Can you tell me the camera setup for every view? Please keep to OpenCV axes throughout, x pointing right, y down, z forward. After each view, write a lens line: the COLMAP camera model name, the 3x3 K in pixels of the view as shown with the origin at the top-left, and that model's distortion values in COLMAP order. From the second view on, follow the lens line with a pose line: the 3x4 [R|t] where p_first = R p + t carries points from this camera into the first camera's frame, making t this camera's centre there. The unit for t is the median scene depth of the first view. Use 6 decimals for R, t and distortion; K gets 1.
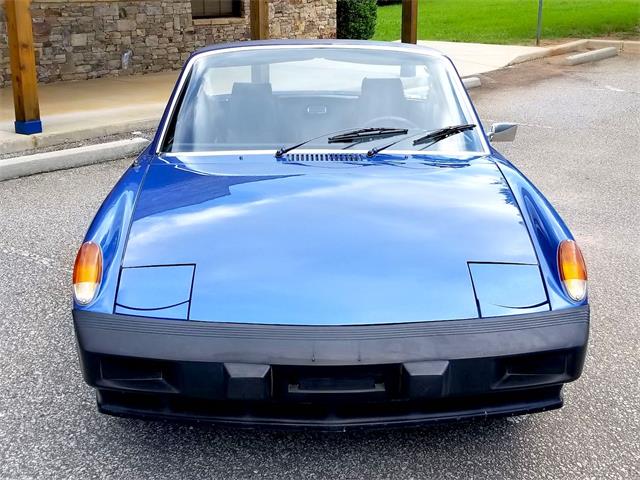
lens RADIAL K [[916.4, 0, 323.0], [0, 916.4, 226.9], [0, 0, 1]] dist [0.063437, 0.000000]
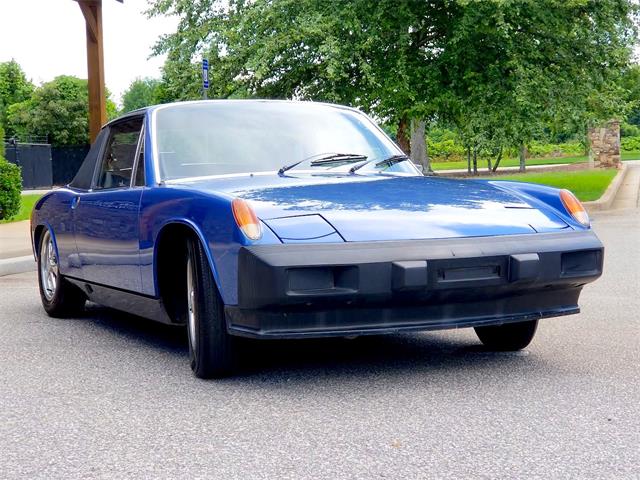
lens RADIAL K [[1169.5, 0, 317.3], [0, 1169.5, 237.1], [0, 0, 1]] dist [0.054006, 0.000000]
pose [[0.912291, -0.040375, 0.407548, -0.707244], [0.131853, 0.971100, -0.198945, 0.346220], [-0.387737, 0.235232, 0.891250, -0.352741]]
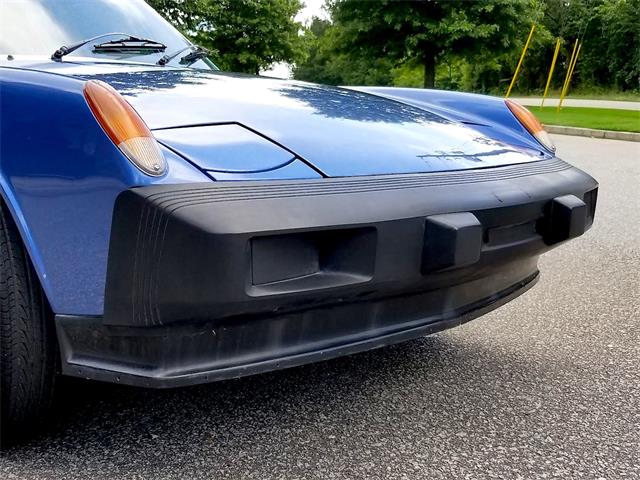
lens RADIAL K [[916.4, 0, 322.2], [0, 916.4, 237.9], [0, 0, 1]] dist [0.063437, 0.000000]
pose [[0.640128, -0.097652, 0.762037, -0.531108], [0.204678, 0.977717, -0.046643, 0.144284], [-0.740502, 0.185830, 0.645851, 0.512576]]
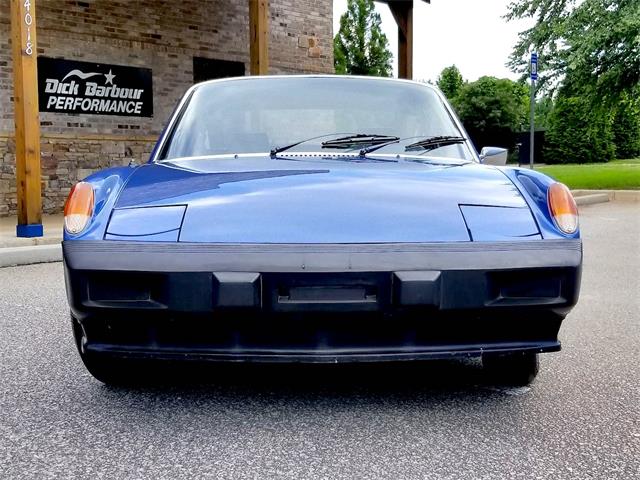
lens RADIAL K [[916.4, 0, 324.5], [0, 916.4, 234.6], [0, 0, 1]] dist [0.063437, 0.000000]
pose [[0.999996, -0.002810, 0.000520, 0.009502], [0.002858, 0.980430, -0.196849, 0.244916], [0.000044, 0.196849, 0.980434, 0.020471]]
